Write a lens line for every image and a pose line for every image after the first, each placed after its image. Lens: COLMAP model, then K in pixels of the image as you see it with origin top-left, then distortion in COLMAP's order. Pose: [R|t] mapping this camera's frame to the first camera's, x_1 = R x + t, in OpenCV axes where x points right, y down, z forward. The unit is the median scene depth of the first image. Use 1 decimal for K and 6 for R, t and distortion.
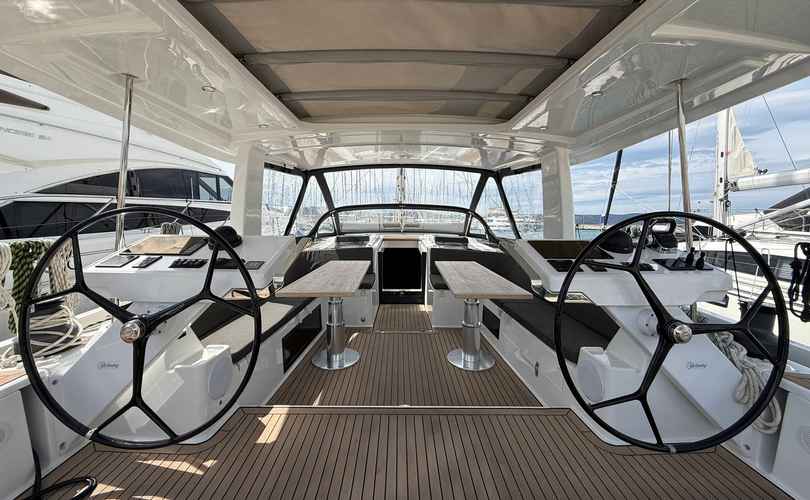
lens RADIAL K [[323.3, 0, 402.2], [0, 323.3, 218.1], [0, 0, 1]] dist [-0.007619, 0.000058]
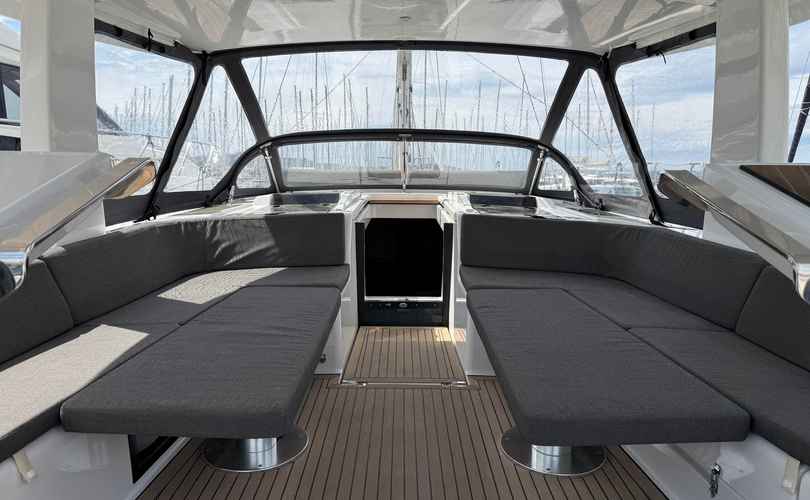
lens RADIAL K [[562.8, 0, 400.8], [0, 562.8, 231.9], [0, 0, 1]] dist [0.089954, 0.000540]
pose [[0.999921, 0.003284, -0.012097, 0.005460], [-0.002083, 0.995184, 0.098001, 0.029839], [0.012361, -0.097968, 0.995113, 0.123755]]
